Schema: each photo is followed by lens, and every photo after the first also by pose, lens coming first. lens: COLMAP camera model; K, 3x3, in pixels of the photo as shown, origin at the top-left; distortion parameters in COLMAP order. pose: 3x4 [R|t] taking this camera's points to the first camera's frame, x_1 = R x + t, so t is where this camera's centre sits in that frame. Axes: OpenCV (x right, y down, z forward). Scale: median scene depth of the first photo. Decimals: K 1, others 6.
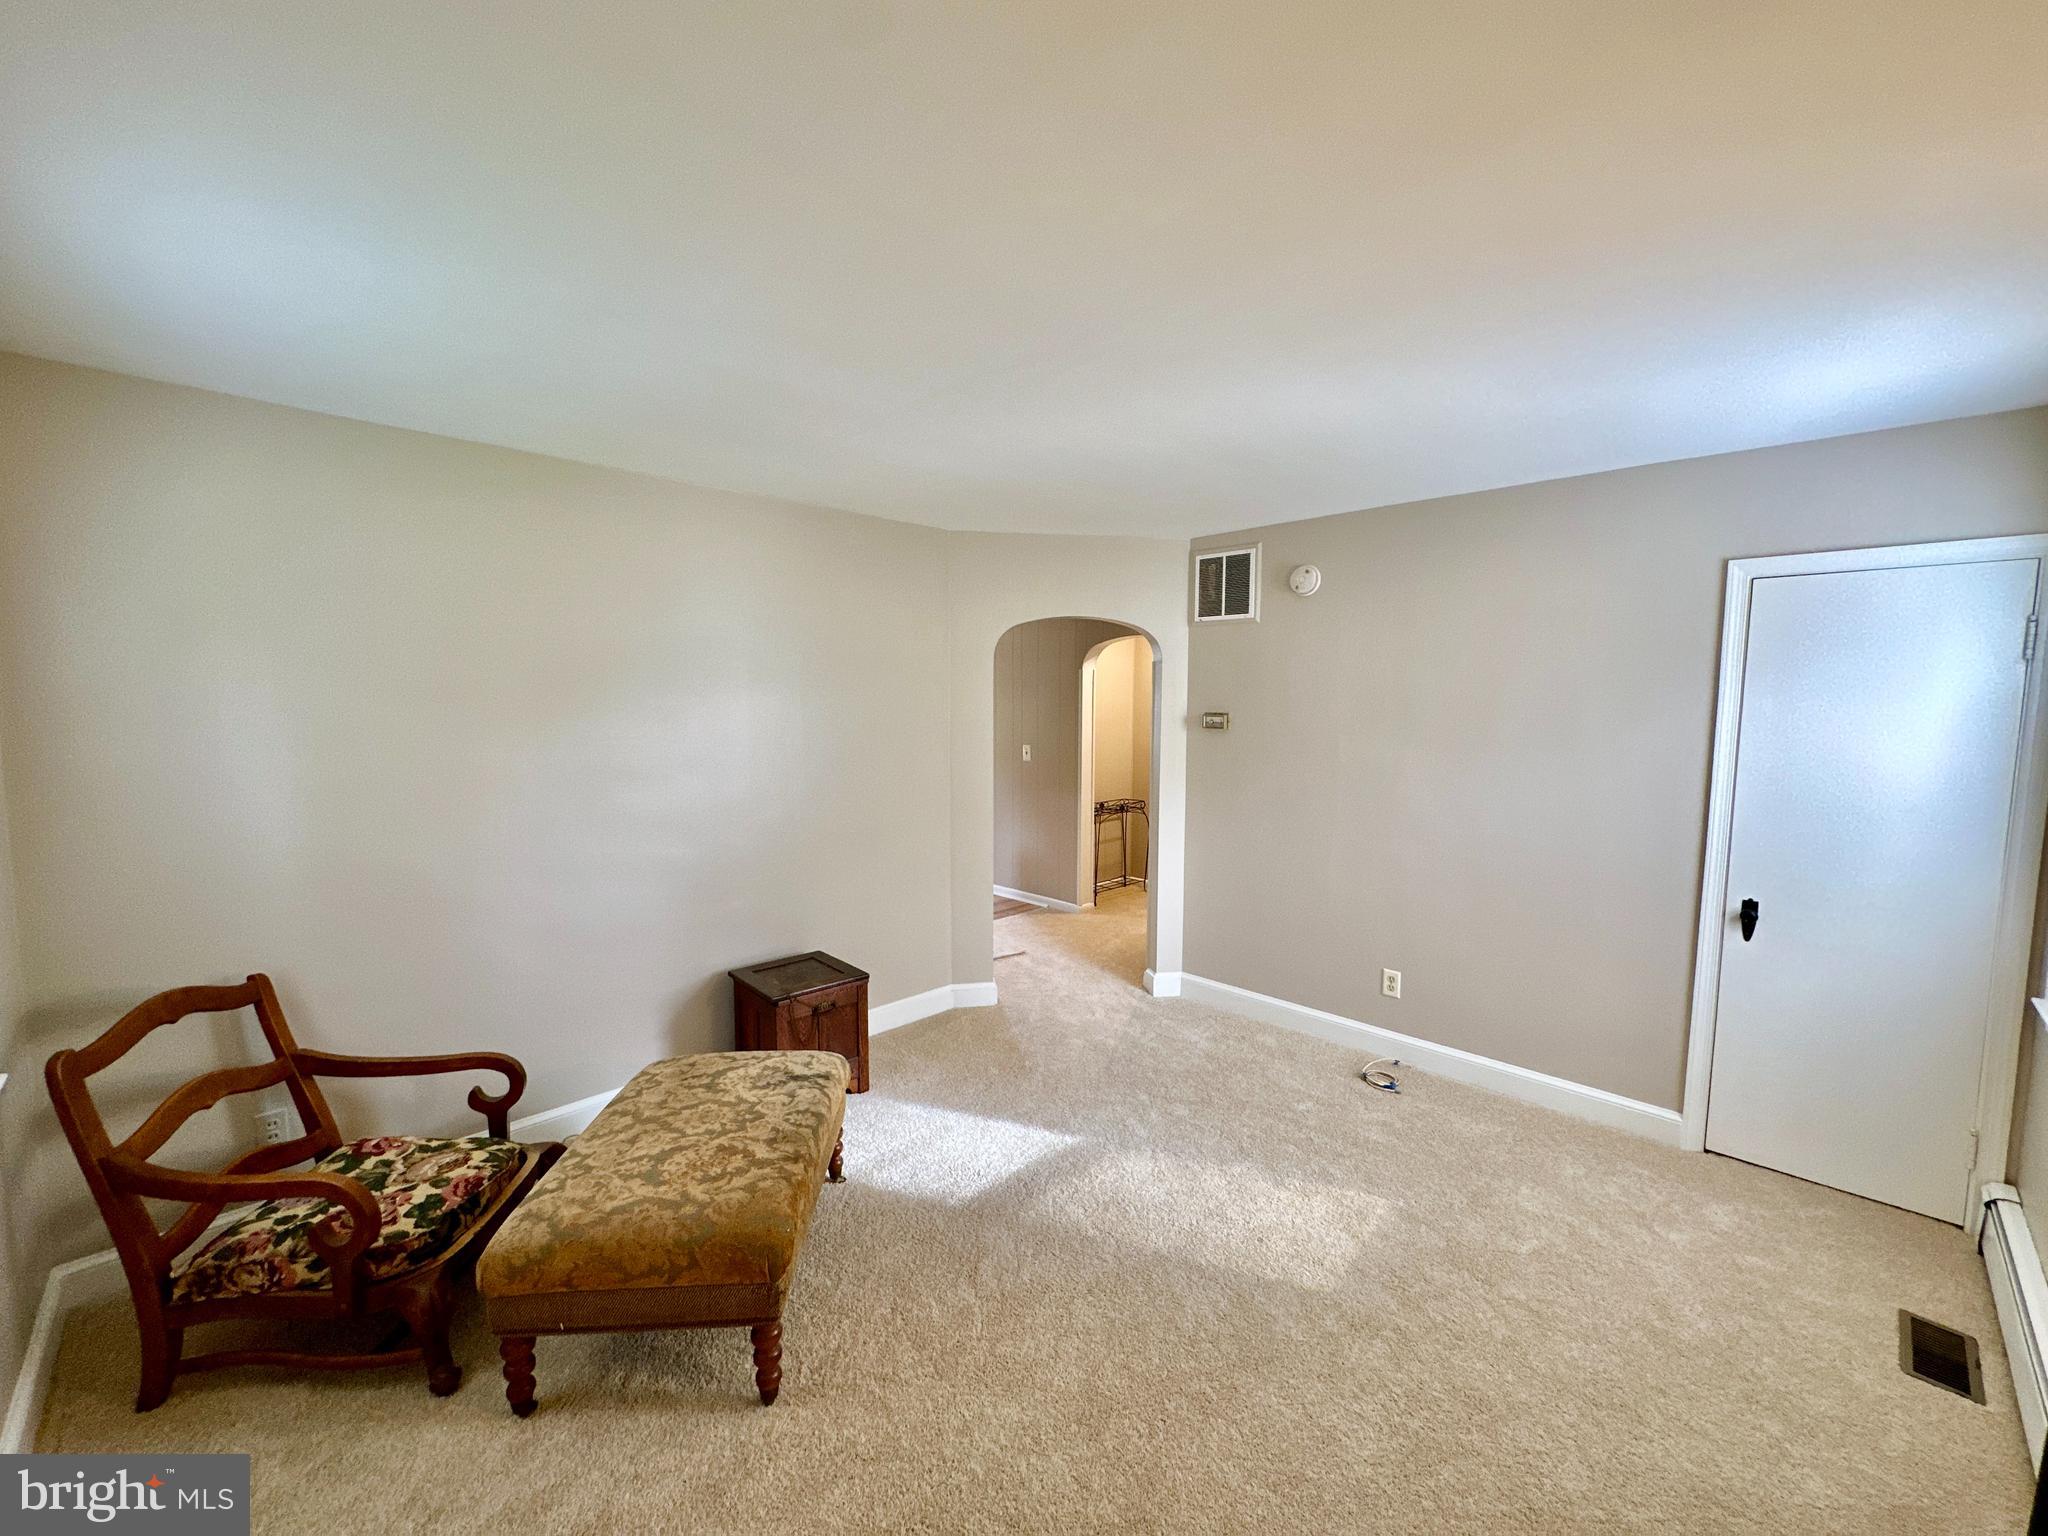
lens RADIAL K [[814.9, 0, 1024.0], [0, 814.9, 768.0], [0, 0, 1]] dist [-0.001436, 0.000382]
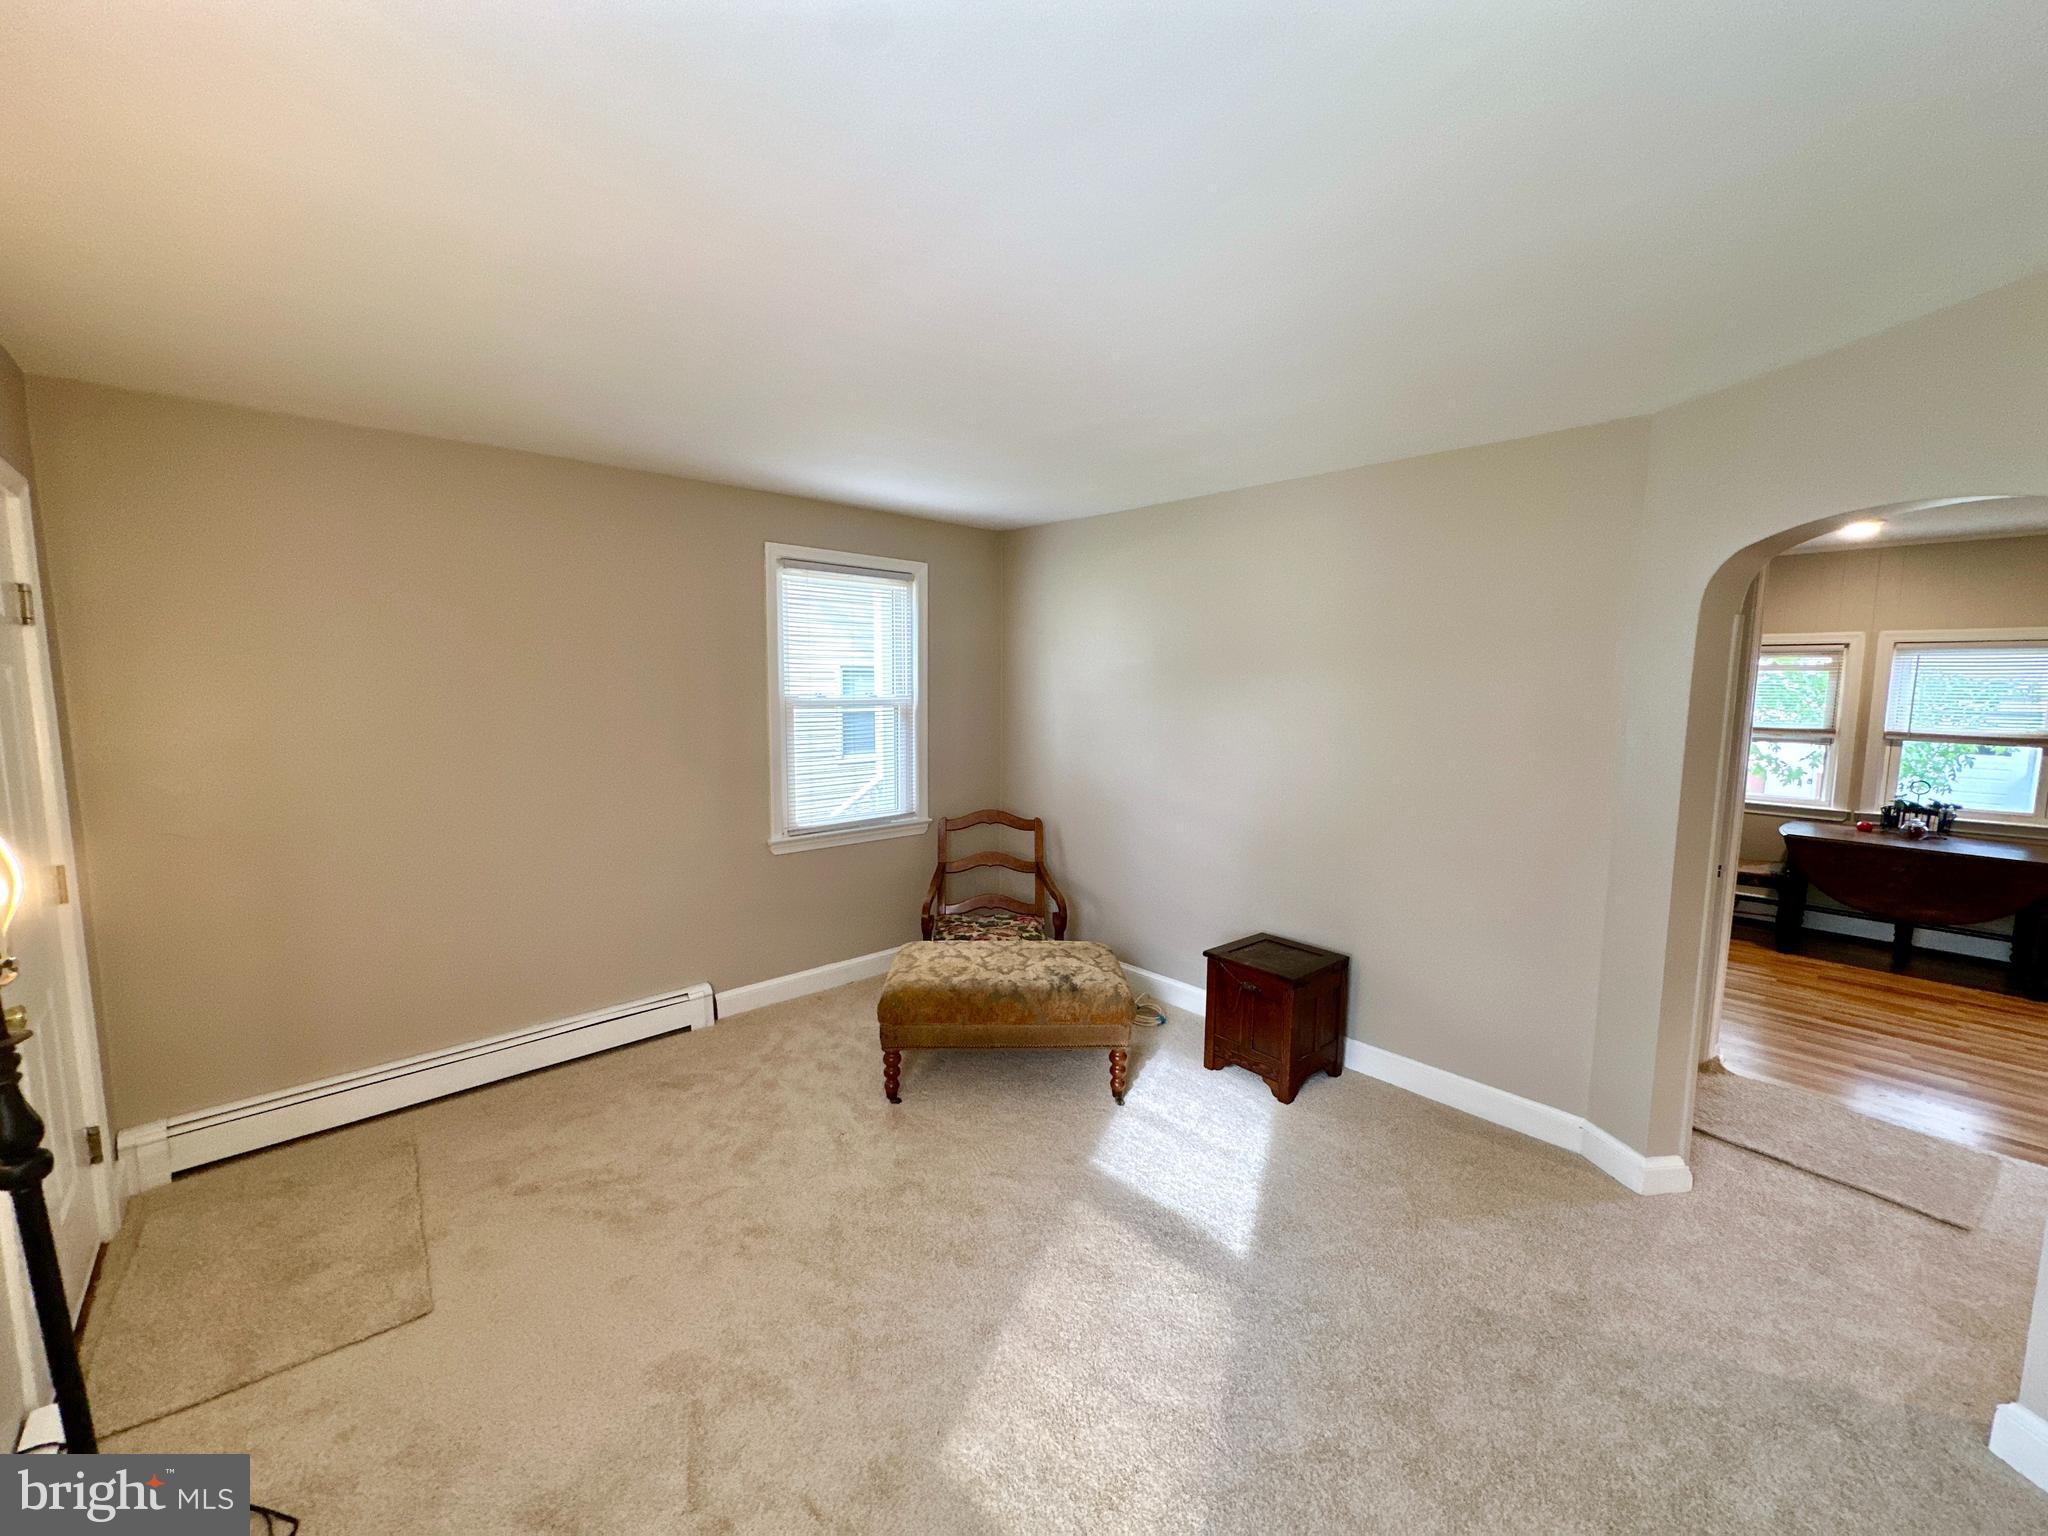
lens RADIAL K [[818.3, 0, 1024.0], [0, 818.3, 768.0], [0, 0, 1]] dist [-0.002377, -0.000326]
pose [[-0.021684, 0.108481, -0.993862, 0.987437], [-0.098541, 0.989023, 0.110103, -0.076479], [0.994897, 0.100323, -0.010756, 0.961210]]
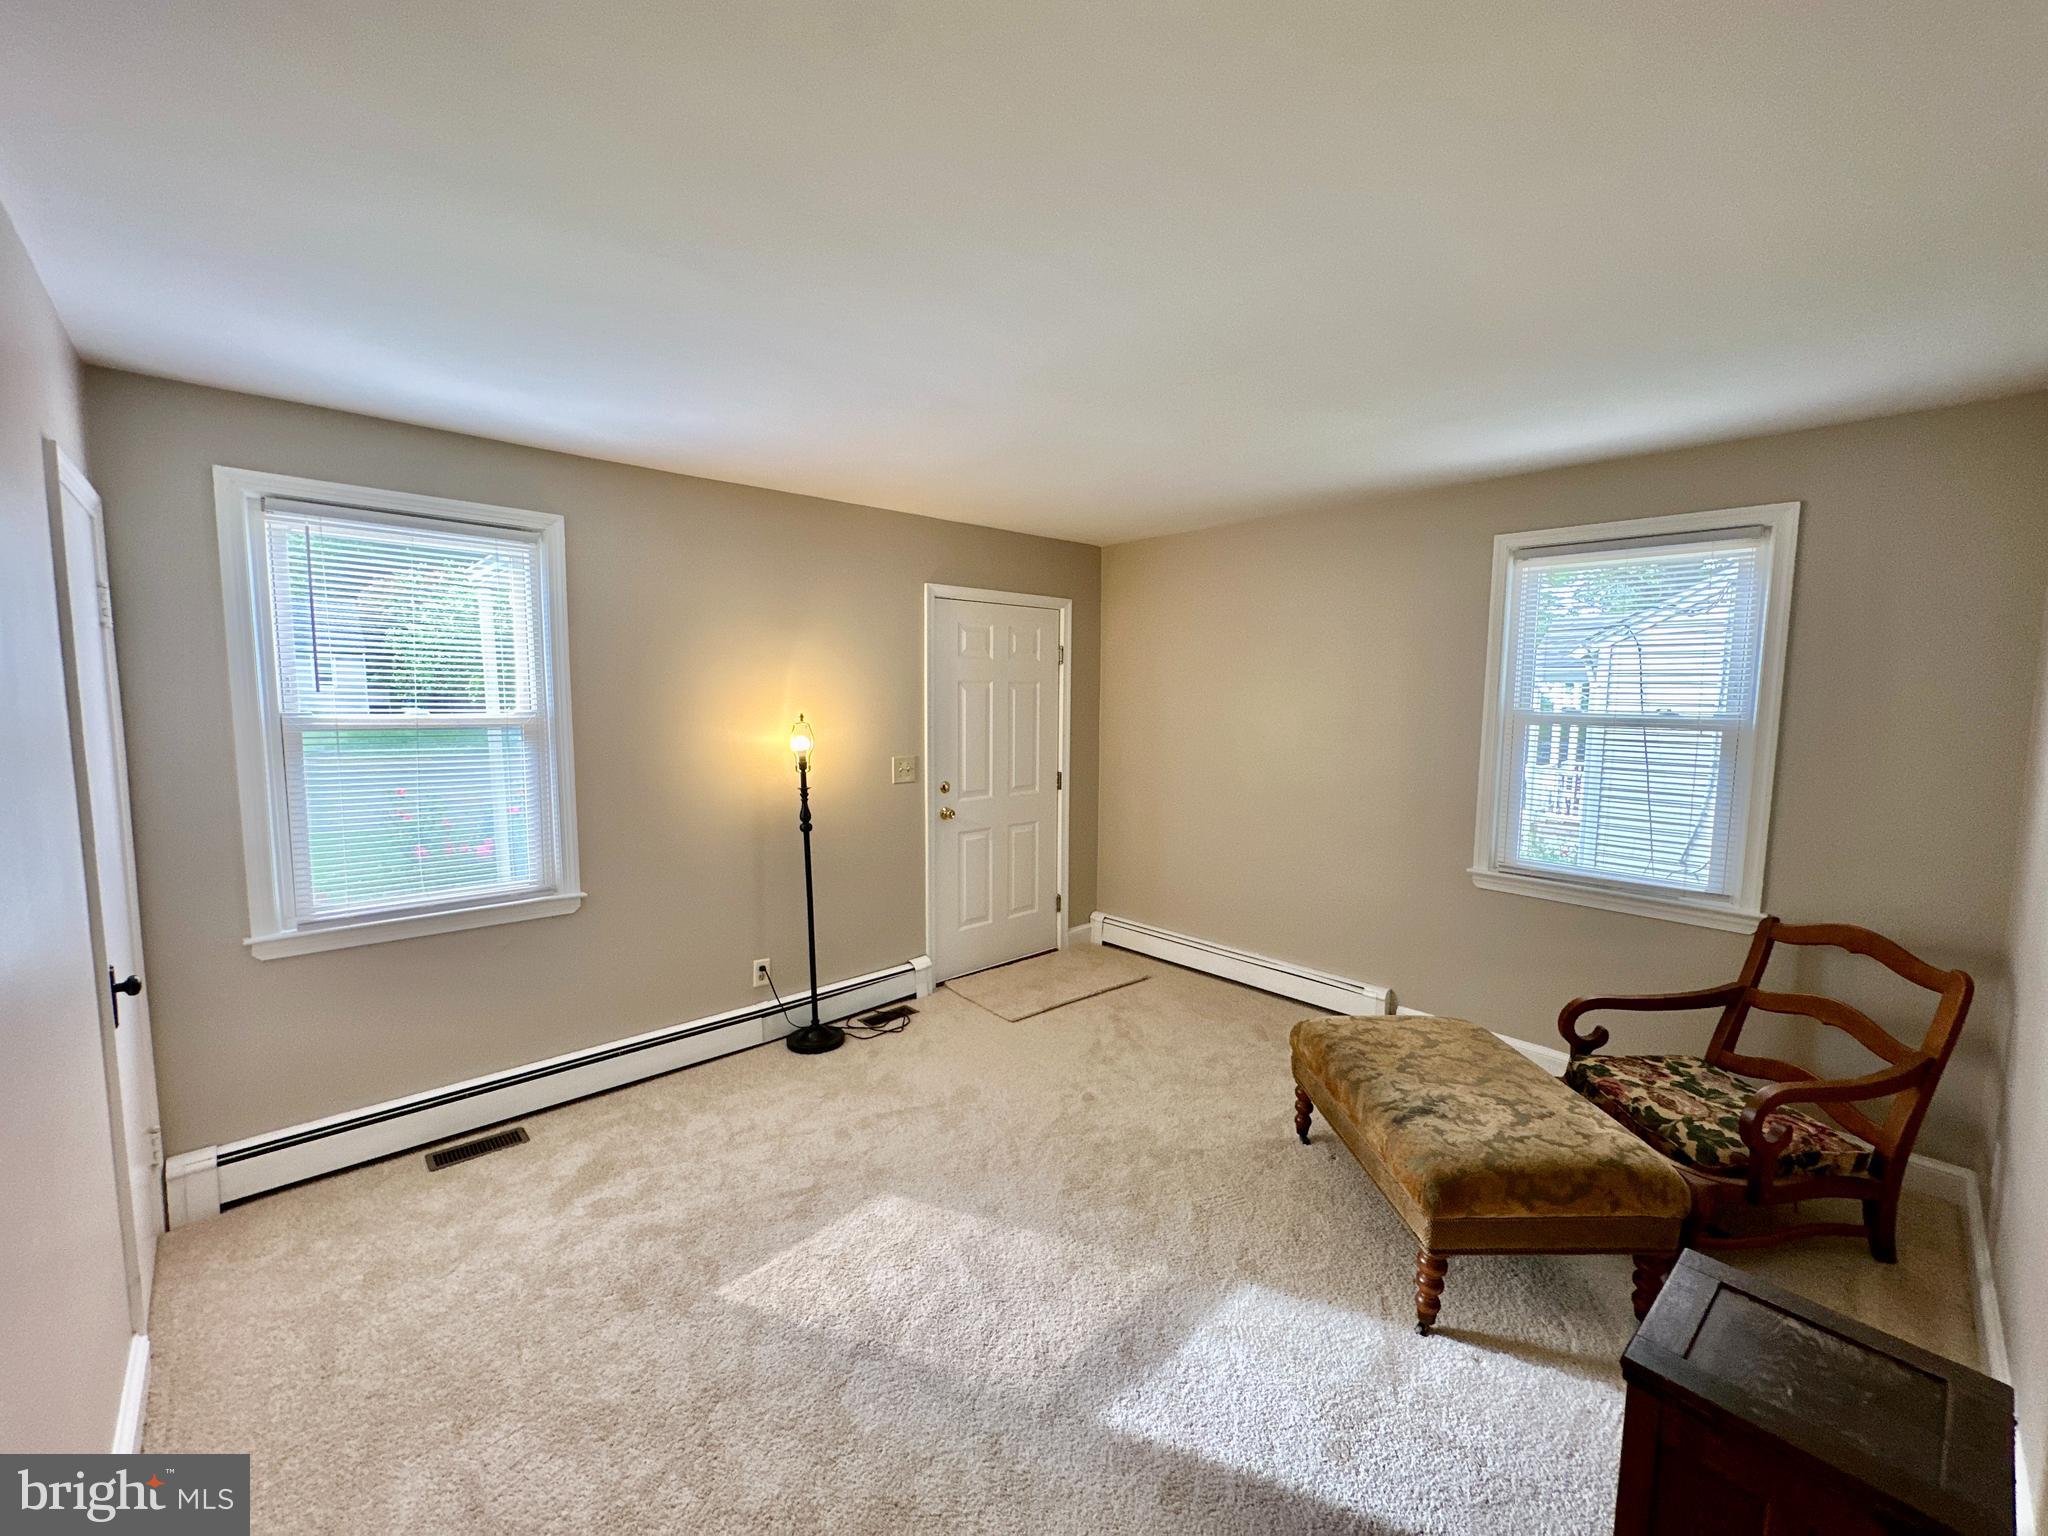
lens RADIAL K [[819.5, 0, 1021.0], [0, 819.5, 767.7], [0, 0, 1]] dist [-0.001621, 0.000141]
pose [[-0.999697, -0.011079, 0.021960, 0.148686], [-0.006694, 0.981659, 0.190525, -0.157270], [-0.023669, 0.190320, -0.981437, 1.895571]]
